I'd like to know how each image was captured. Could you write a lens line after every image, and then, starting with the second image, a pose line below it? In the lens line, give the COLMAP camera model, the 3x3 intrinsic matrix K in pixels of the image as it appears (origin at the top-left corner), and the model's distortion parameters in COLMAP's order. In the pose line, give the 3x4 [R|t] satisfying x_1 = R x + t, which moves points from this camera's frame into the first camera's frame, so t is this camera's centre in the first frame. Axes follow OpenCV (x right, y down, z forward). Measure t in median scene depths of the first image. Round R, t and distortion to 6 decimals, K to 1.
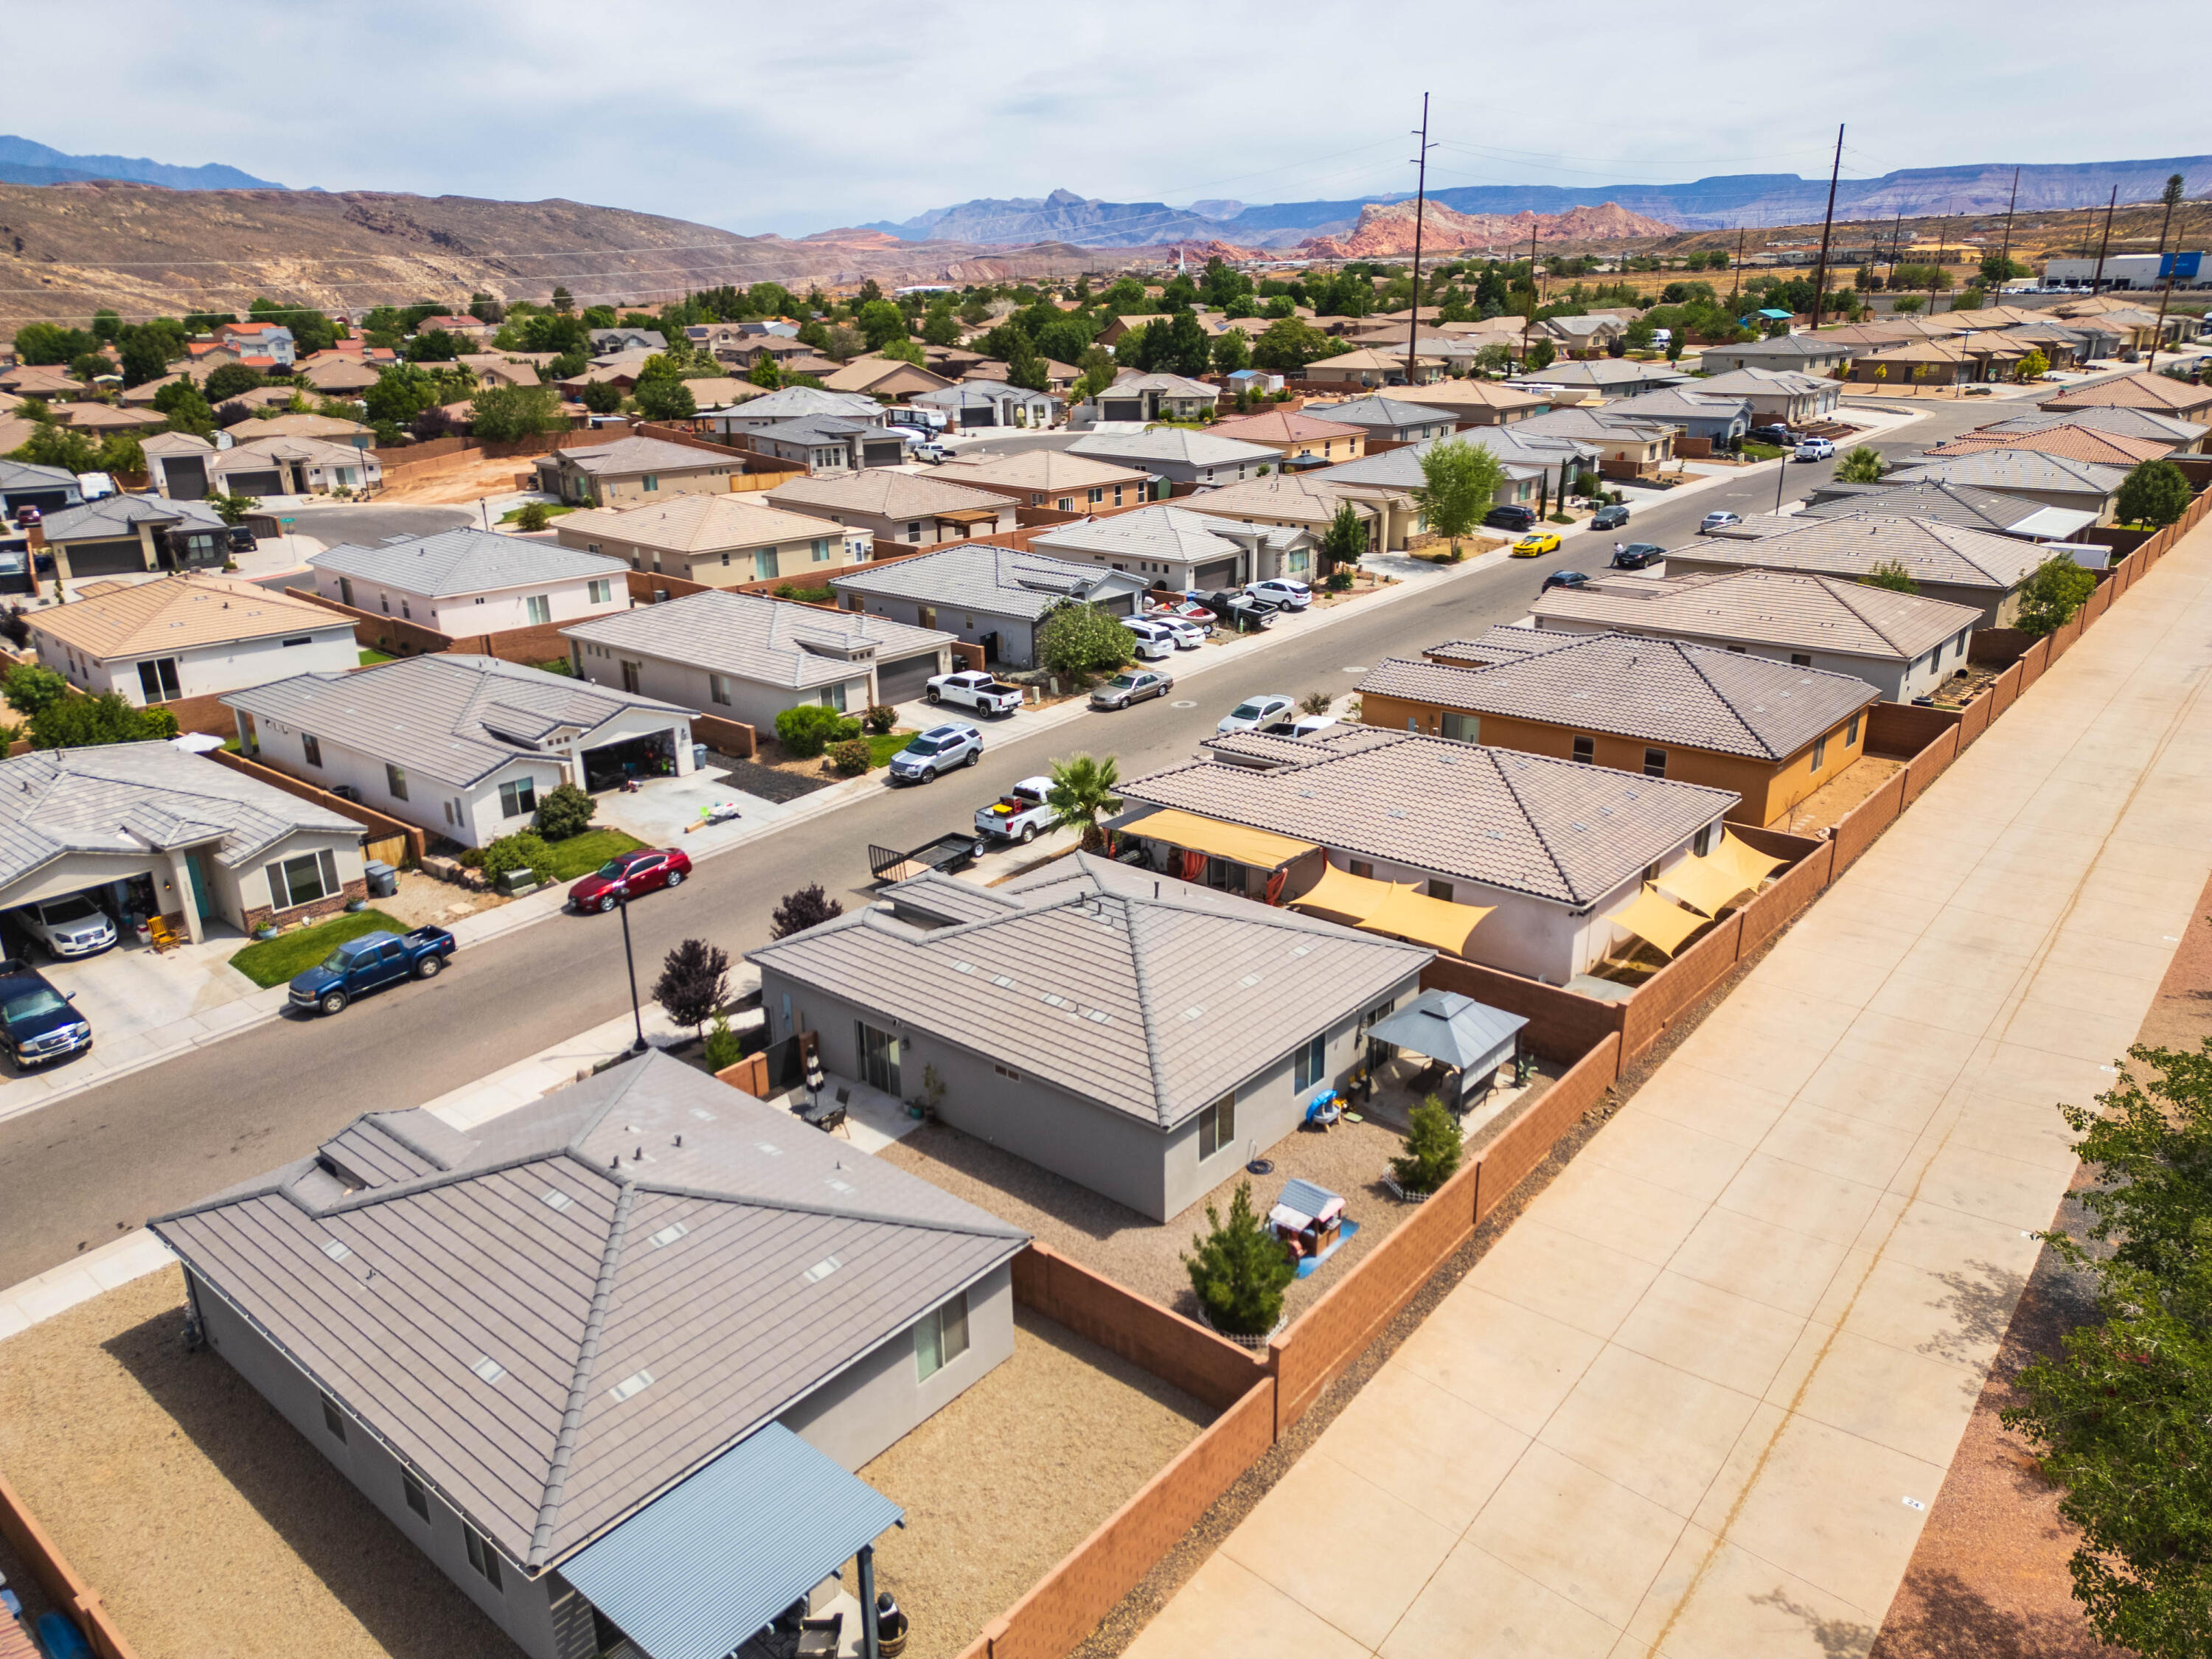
lens RADIAL K [[1547.4, 0, 1112.5], [0, 1547.4, 838.5], [0, 0, 1]] dist [0.088586, -0.092724]
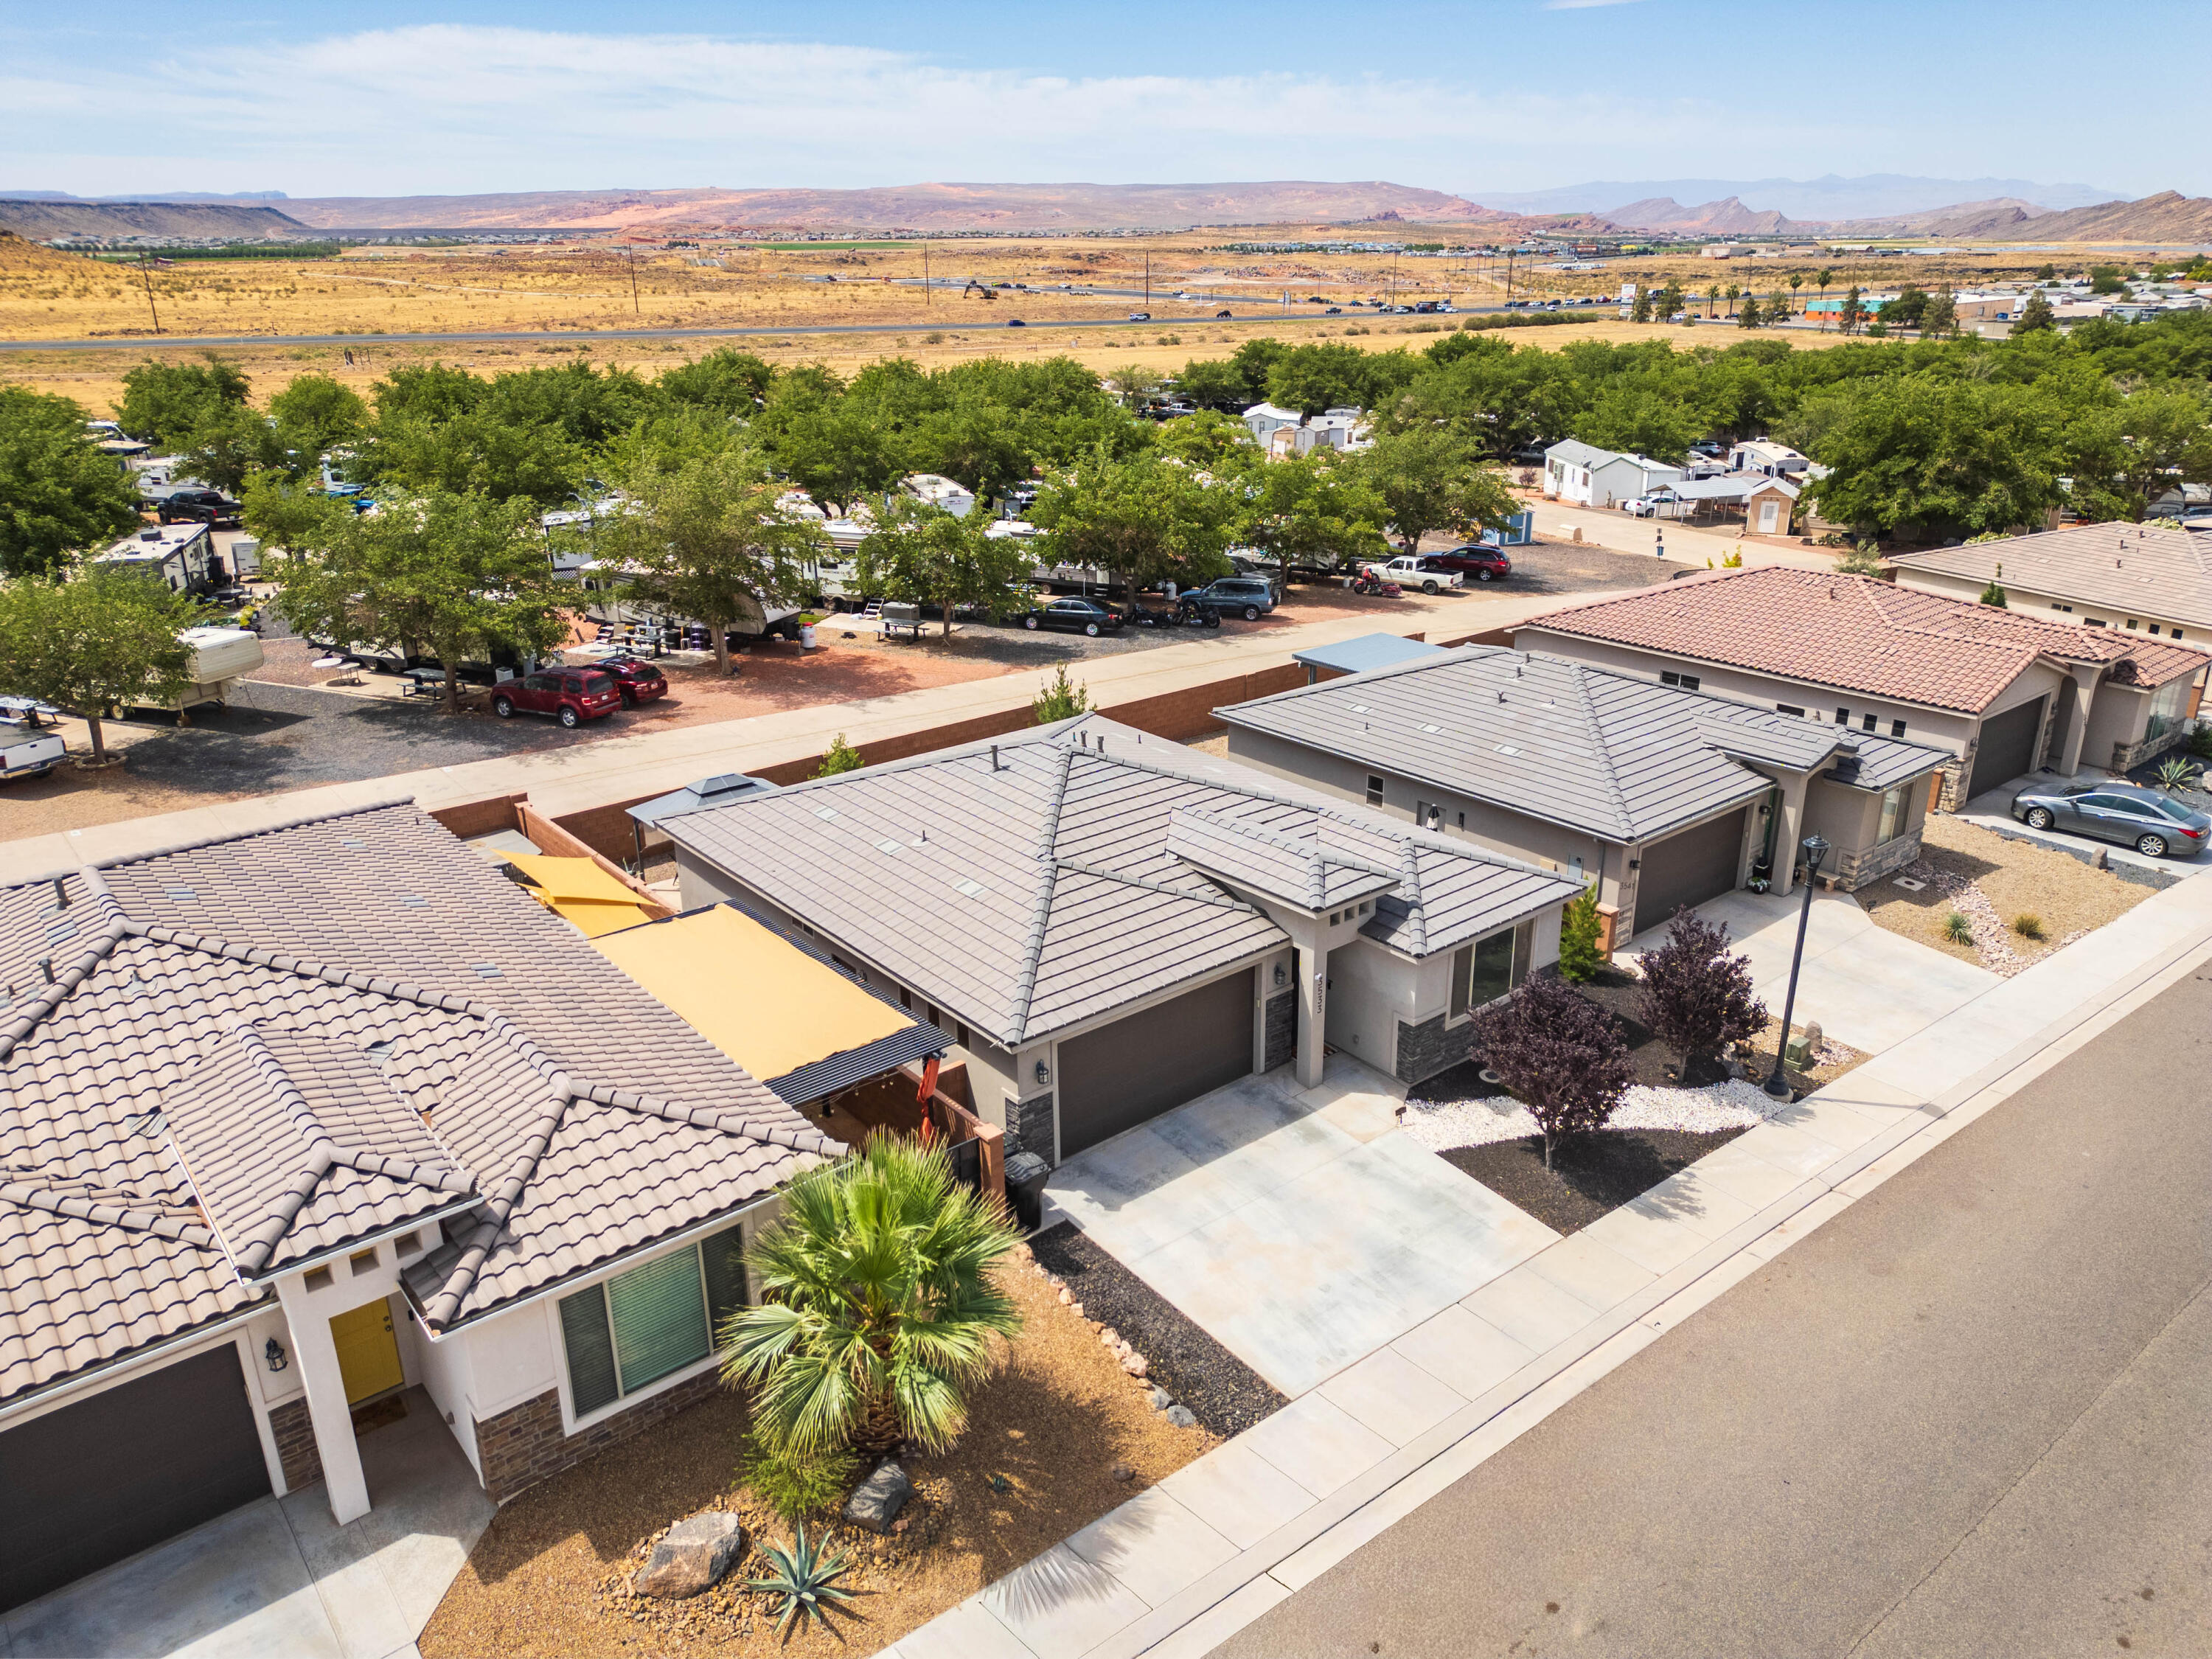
lens RADIAL K [[1547.4, 0, 1112.5], [0, 1547.4, 838.5], [0, 0, 1]] dist [0.088586, -0.092724]
pose [[-0.982492, -0.050808, 0.179244, -0.112899], [0.077458, 0.763603, 0.641023, -0.261823], [-0.169440, 0.643684, -0.746298, 0.989266]]
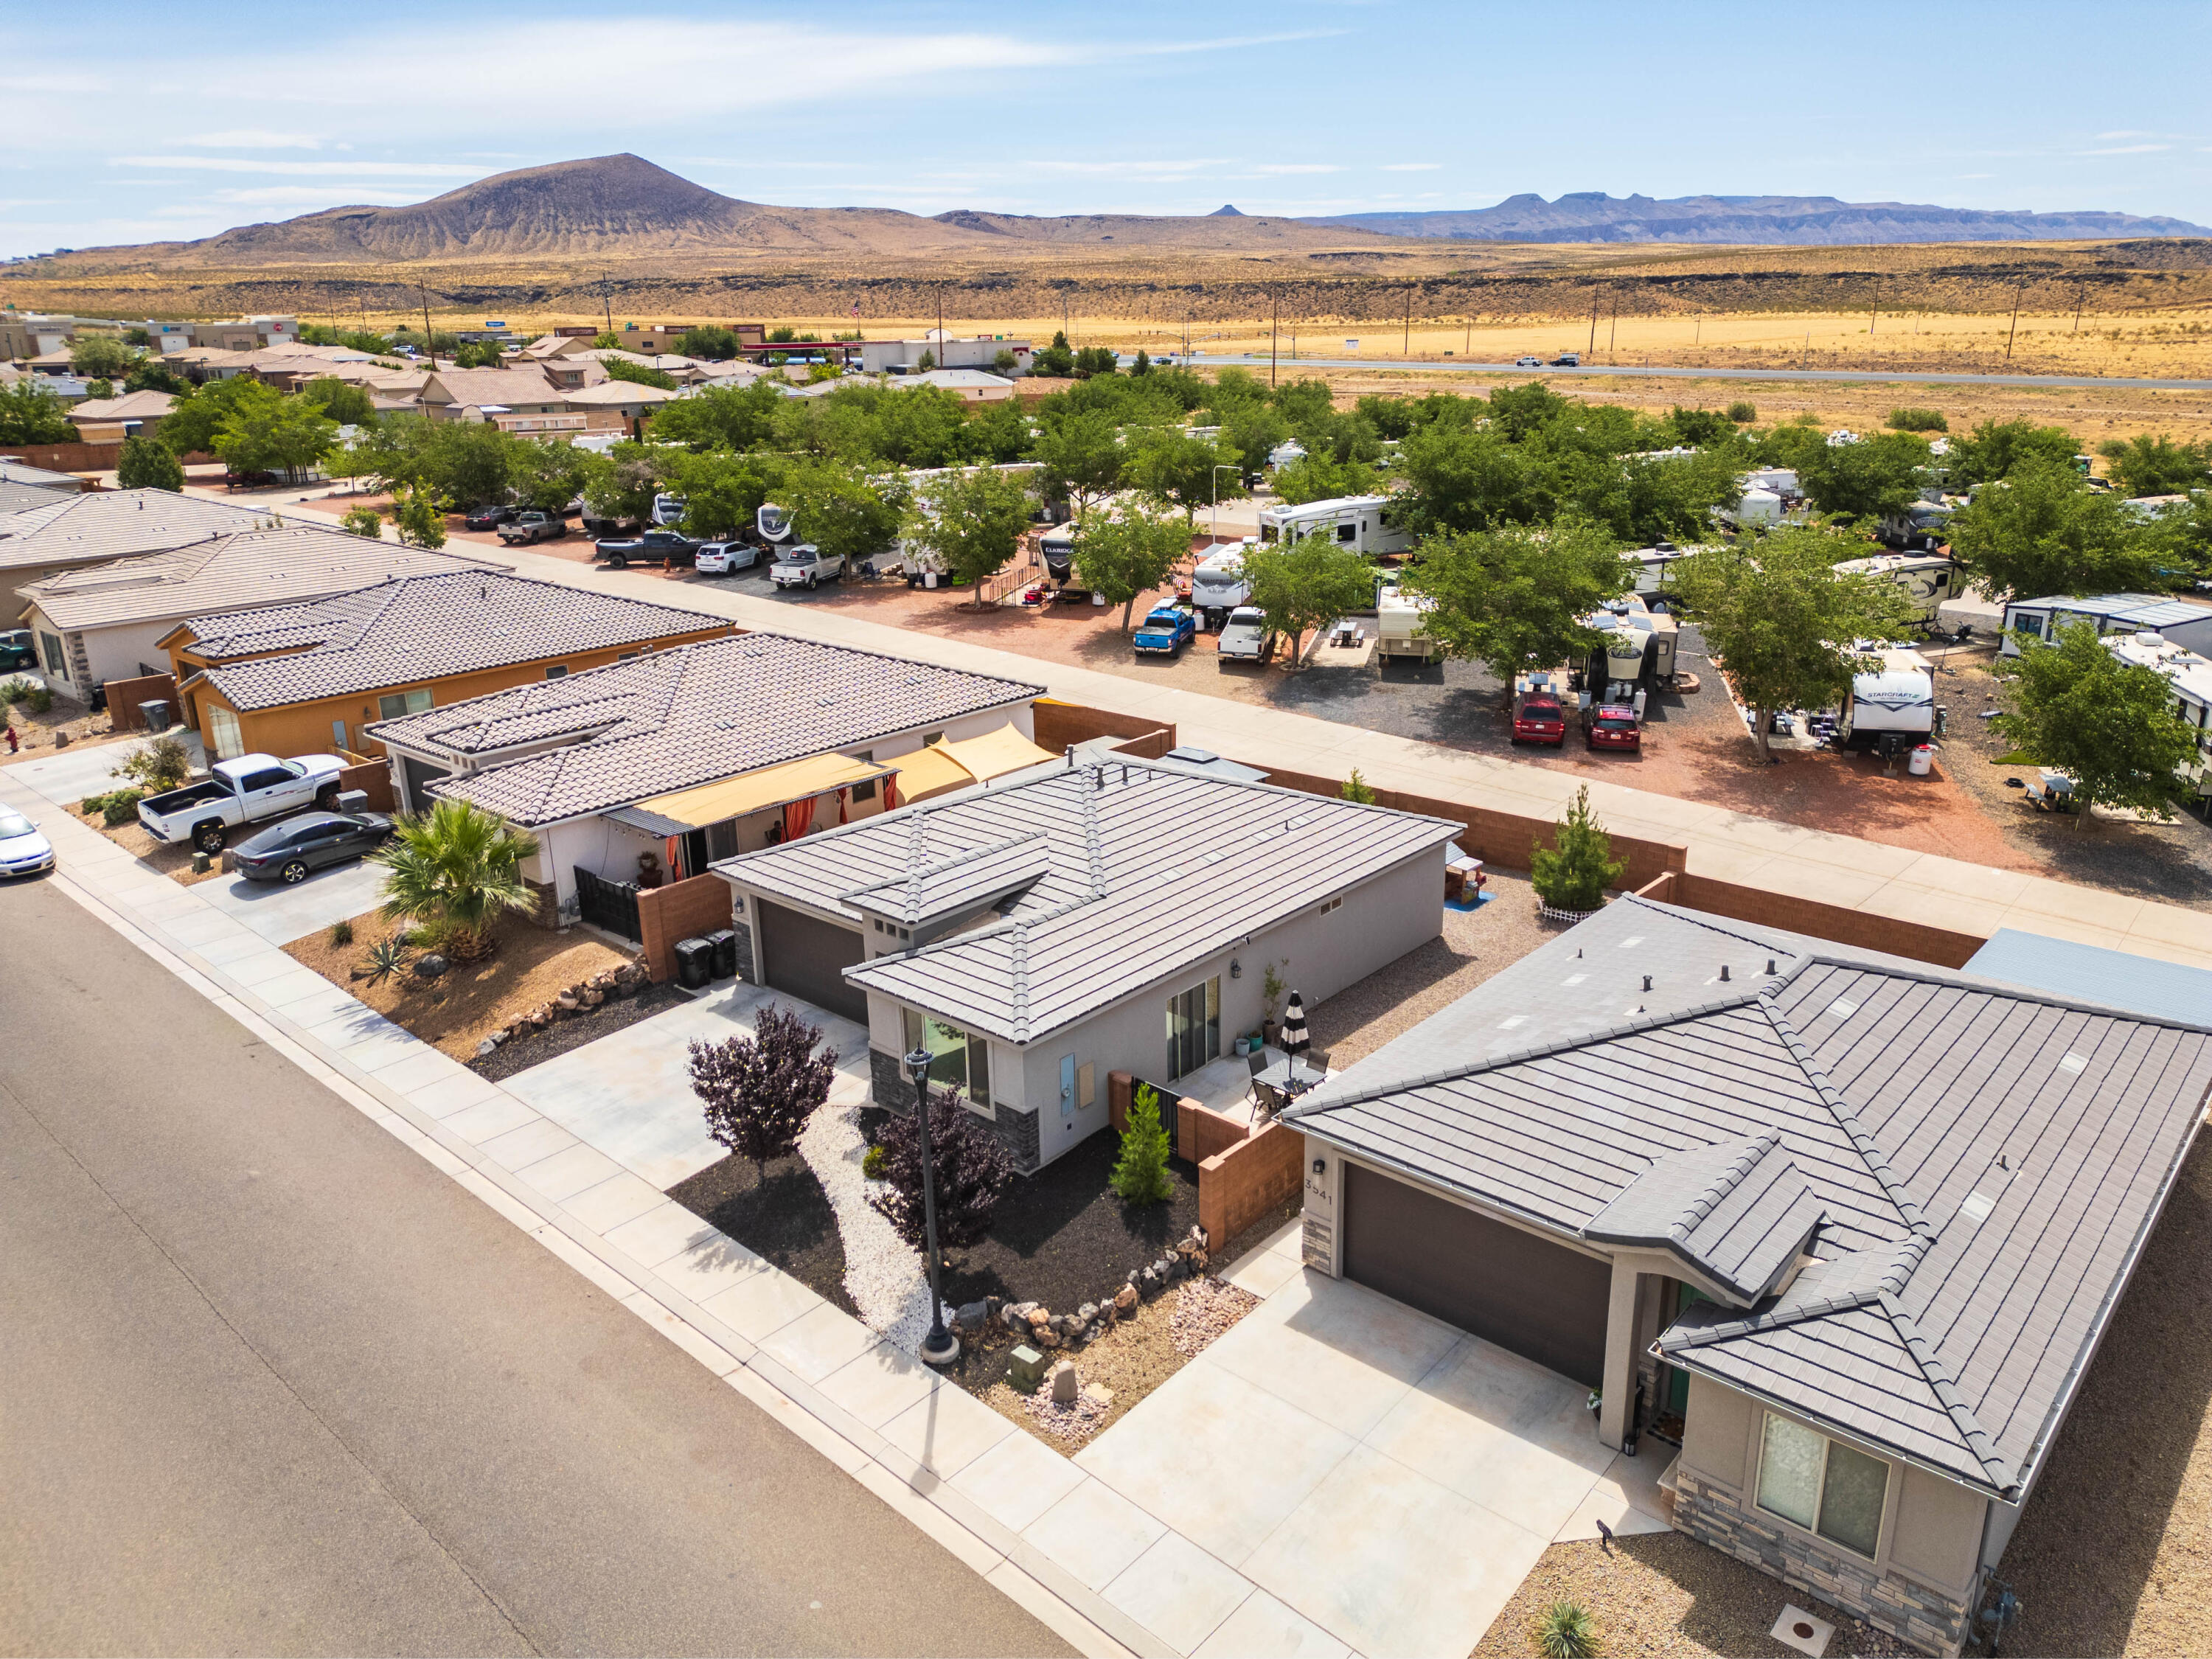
lens RADIAL K [[1547.4, 0, 1112.5], [0, 1547.4, 838.5], [0, 0, 1]] dist [0.088586, -0.092724]
pose [[0.028328, -0.312178, 0.949601, -0.533171], [0.347604, 0.893770, 0.283455, -0.108785], [-0.937213, 0.322056, 0.133833, 0.548153]]
